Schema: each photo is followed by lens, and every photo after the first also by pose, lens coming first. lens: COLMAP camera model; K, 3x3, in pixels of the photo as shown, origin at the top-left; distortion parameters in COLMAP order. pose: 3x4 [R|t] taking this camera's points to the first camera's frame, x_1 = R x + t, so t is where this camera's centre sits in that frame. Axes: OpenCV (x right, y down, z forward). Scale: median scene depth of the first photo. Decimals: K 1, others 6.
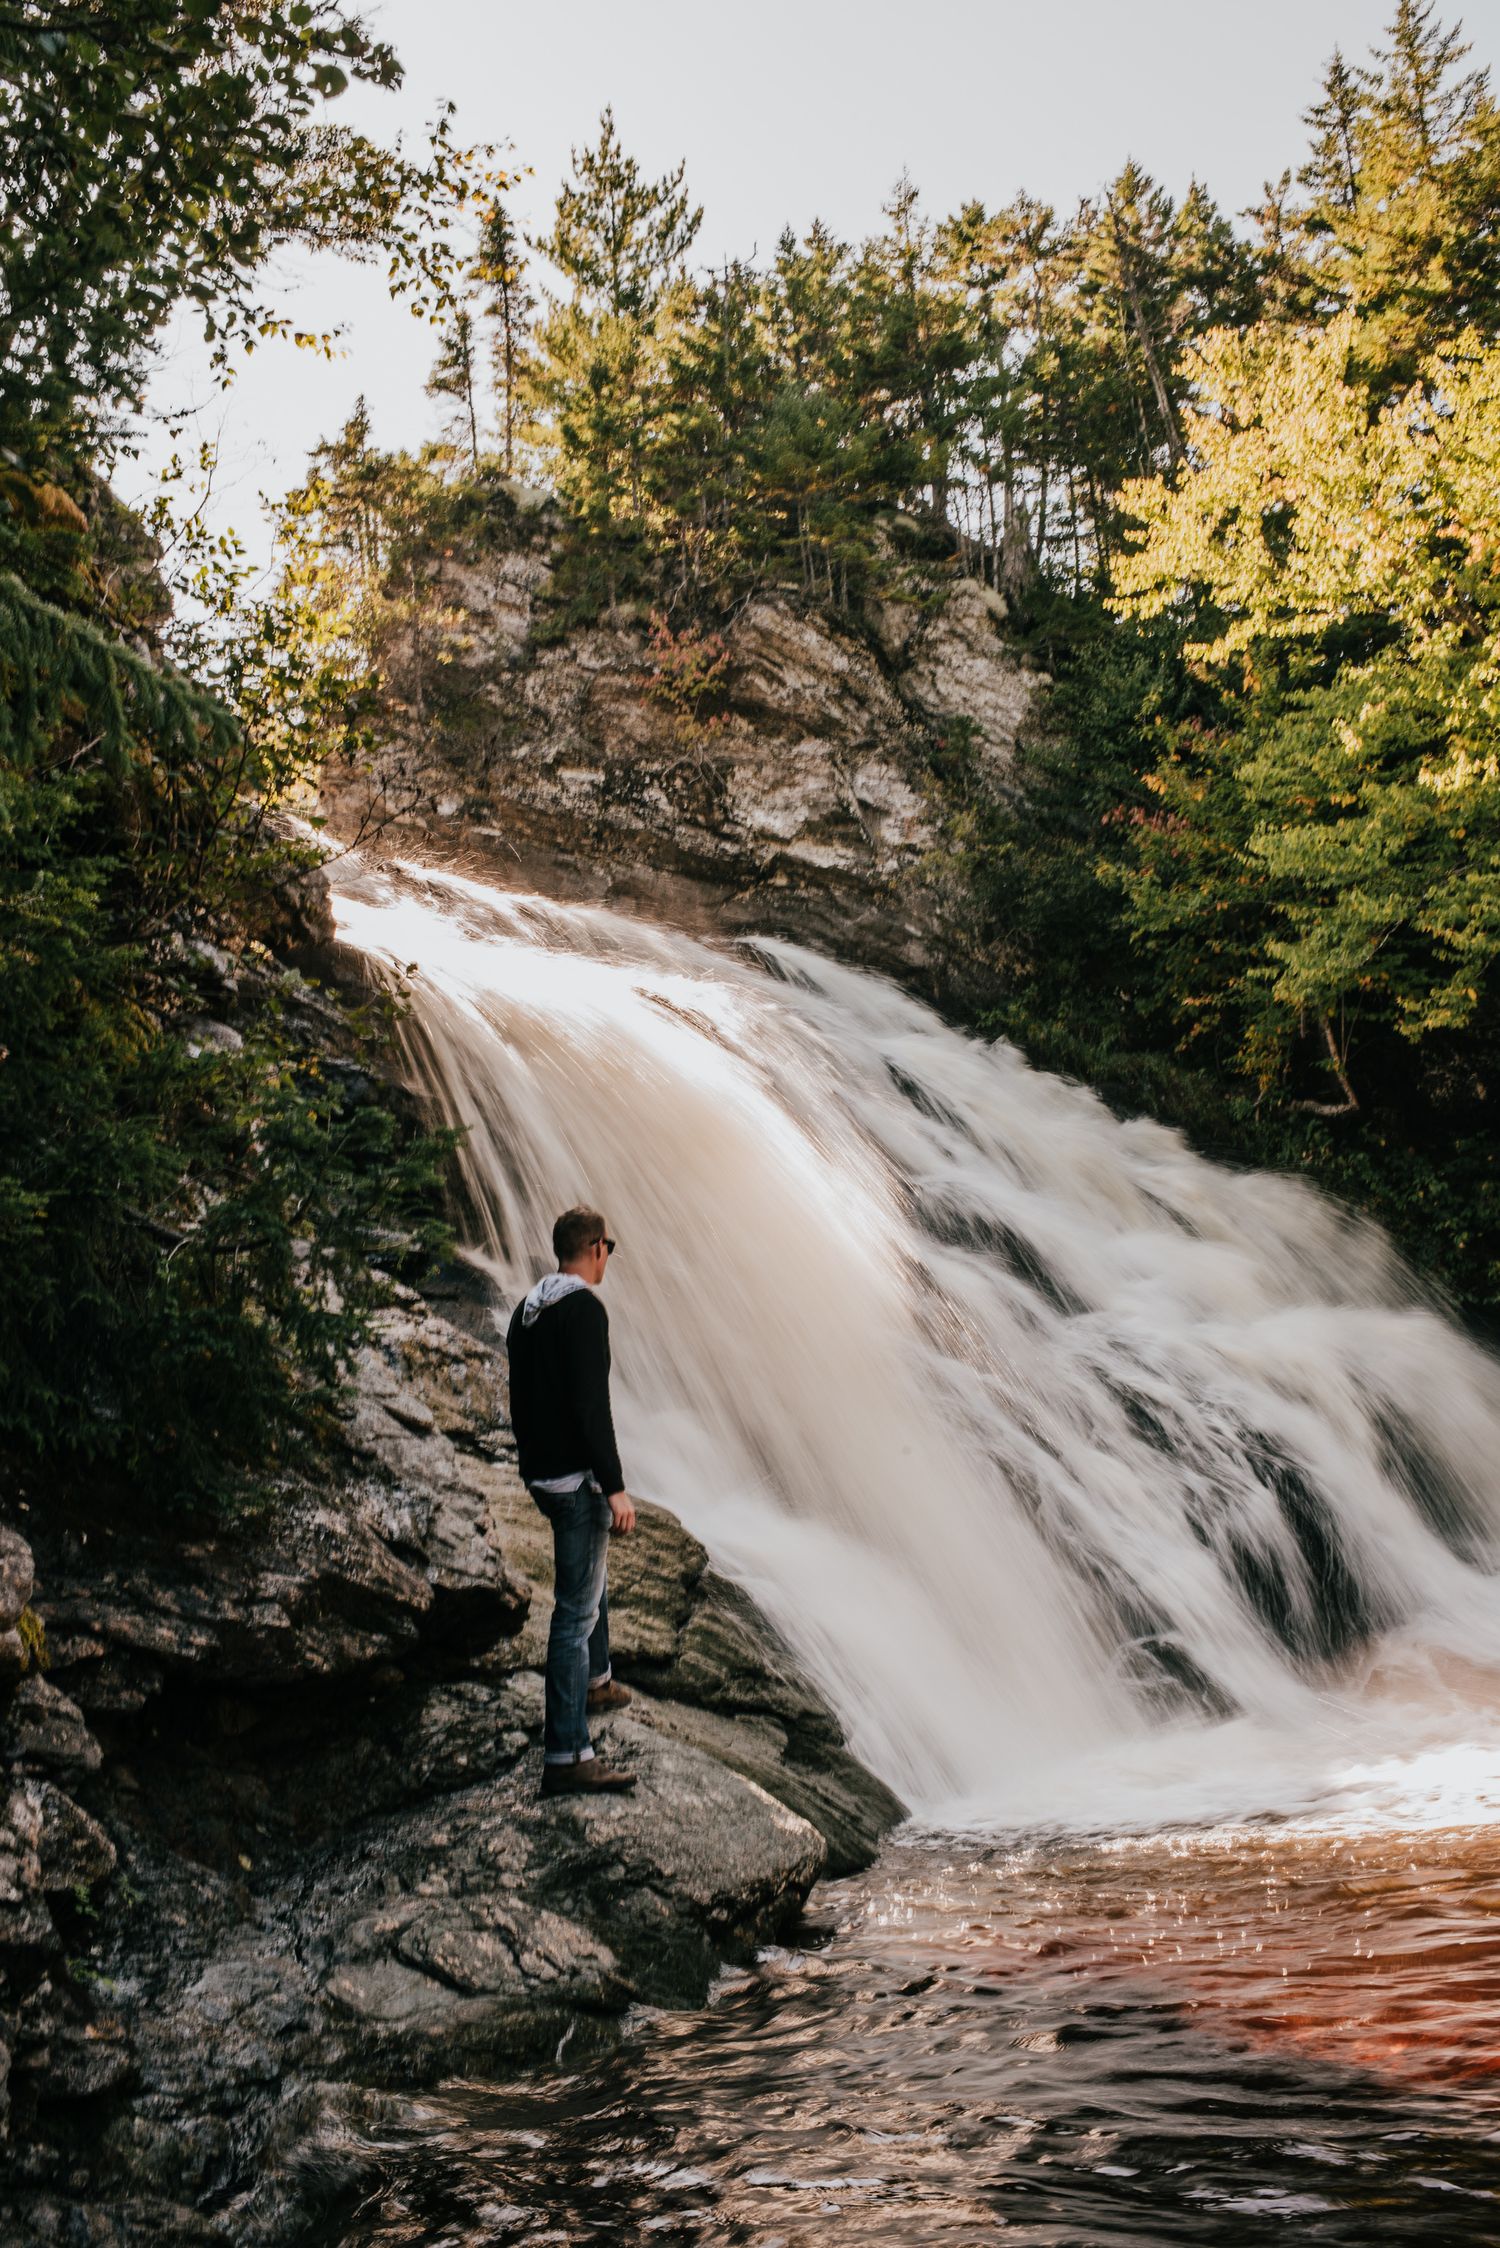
lens RADIAL K [[2380.4, 0, 750.0], [0, 2380.4, 1124.0], [0, 0, 1]] dist [0.003647, -0.447479]
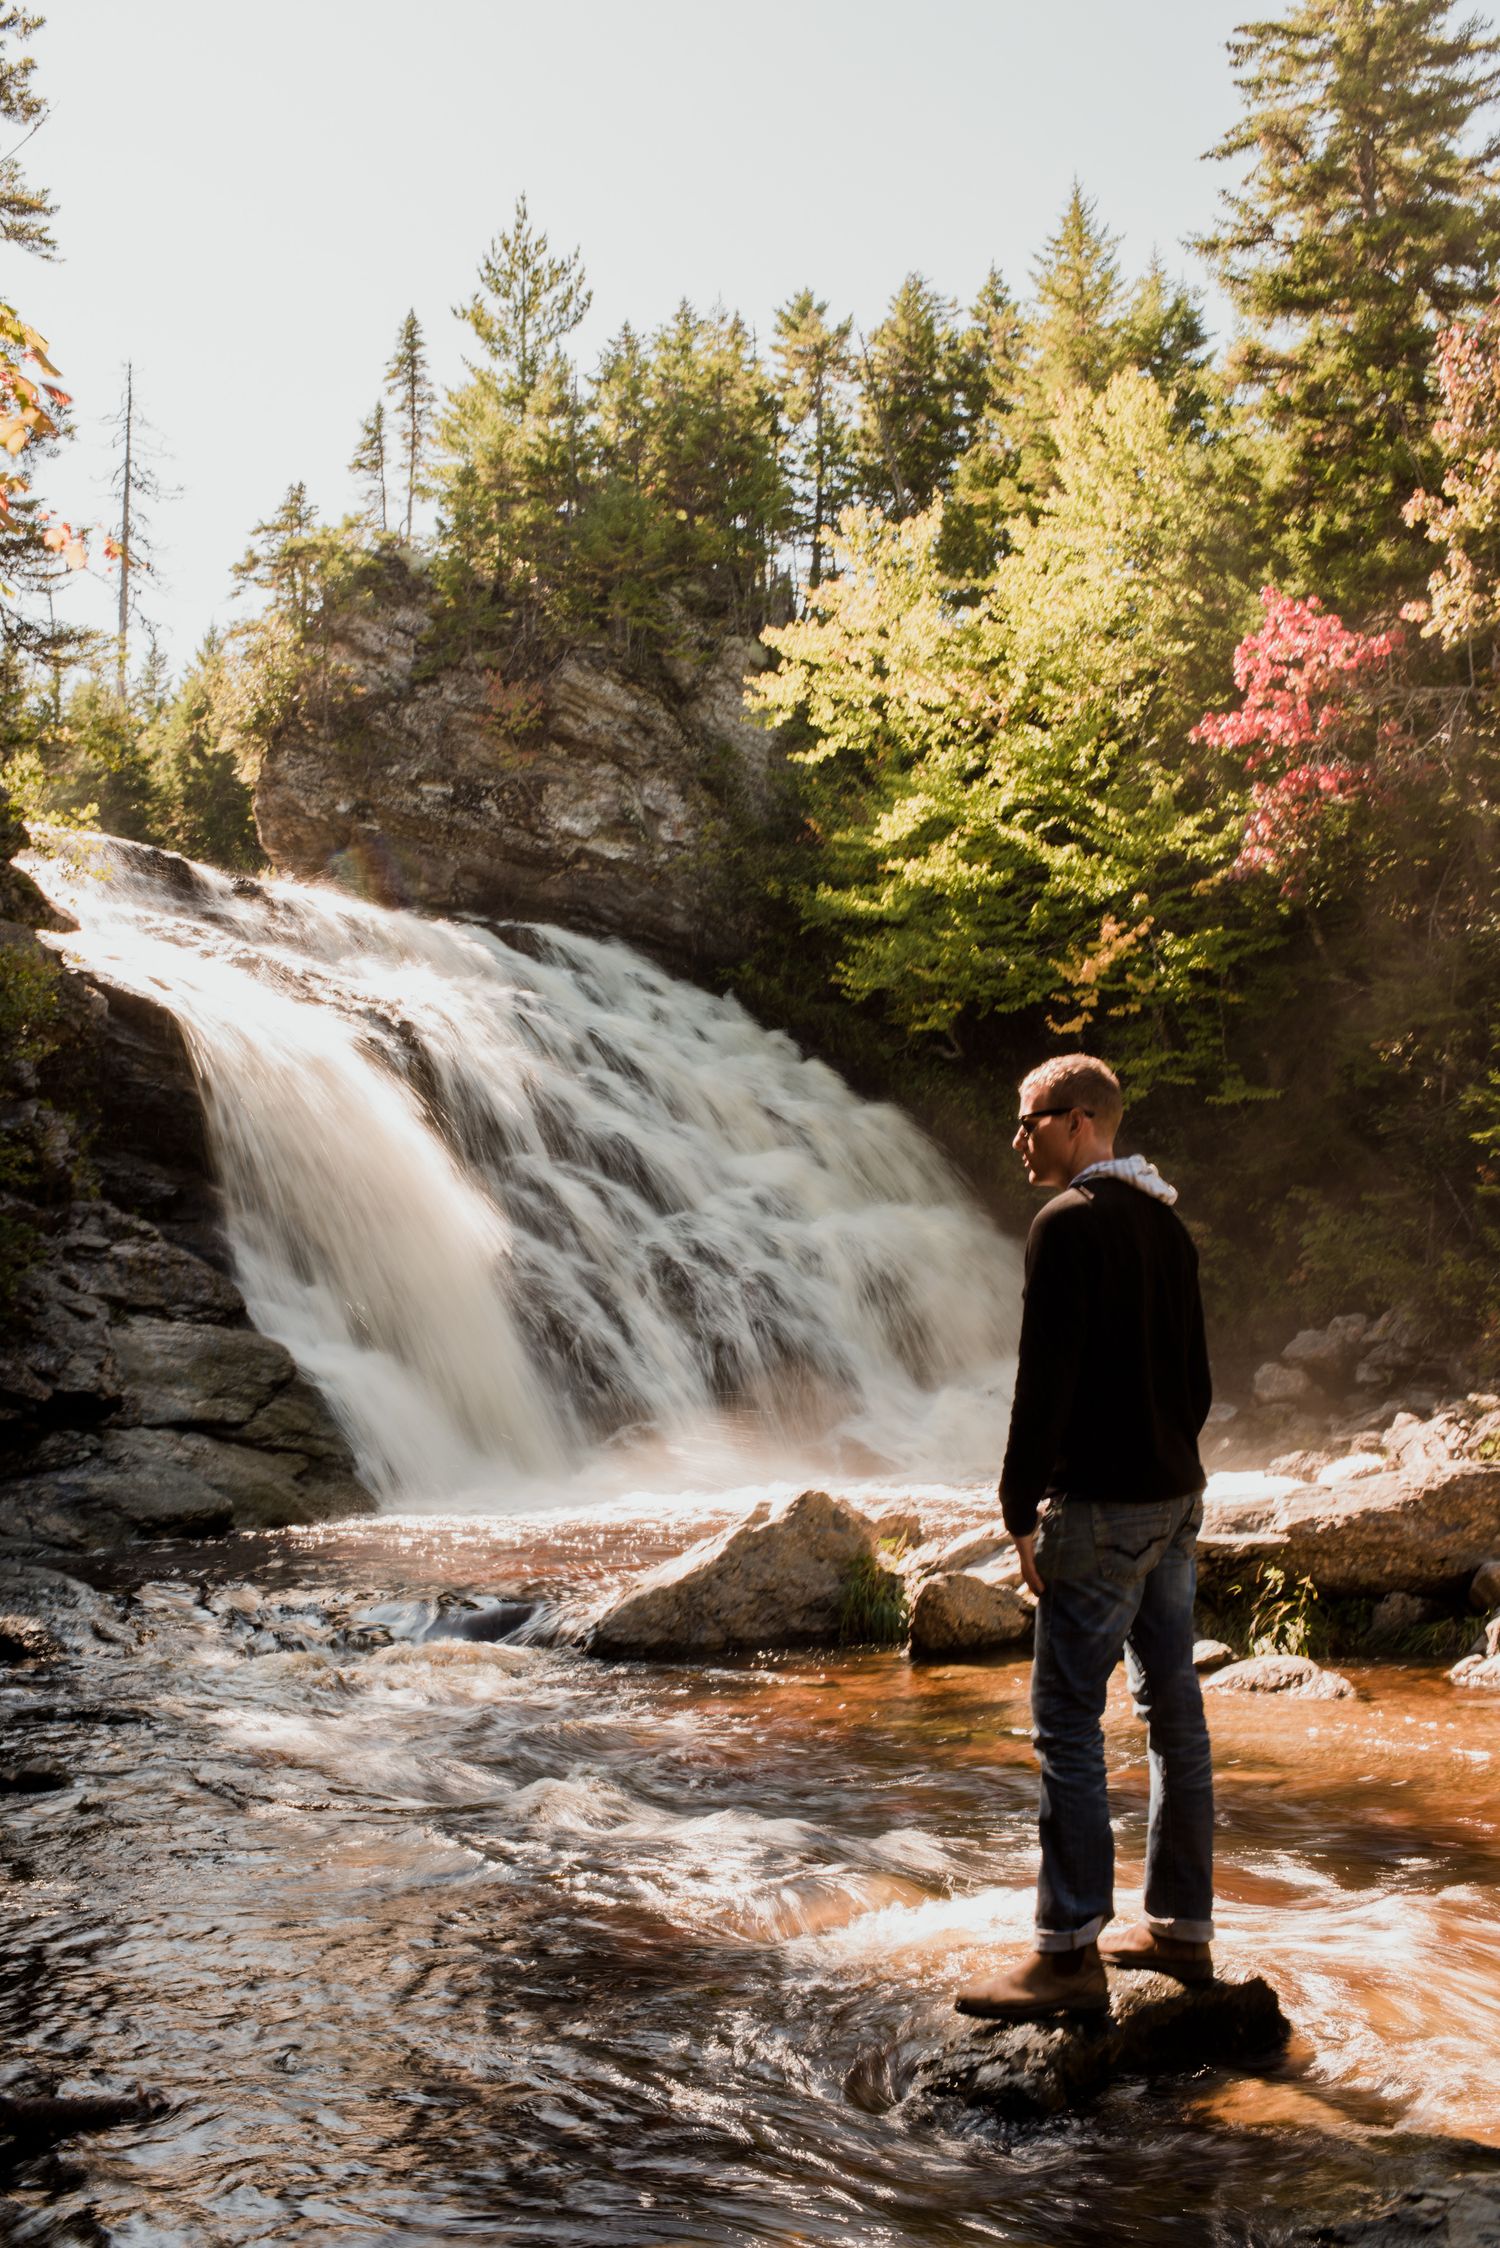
lens RADIAL K [[2318.4, 0, 750.0], [0, 2318.4, 1124.0], [0, 0, 1]] dist [-0.070762, 0.004541]
pose [[0.998550, 0.027674, -0.046168, 0.172615], [-0.023370, 0.995549, 0.091300, -0.078232], [0.048490, -0.090089, 0.994753, -0.325251]]
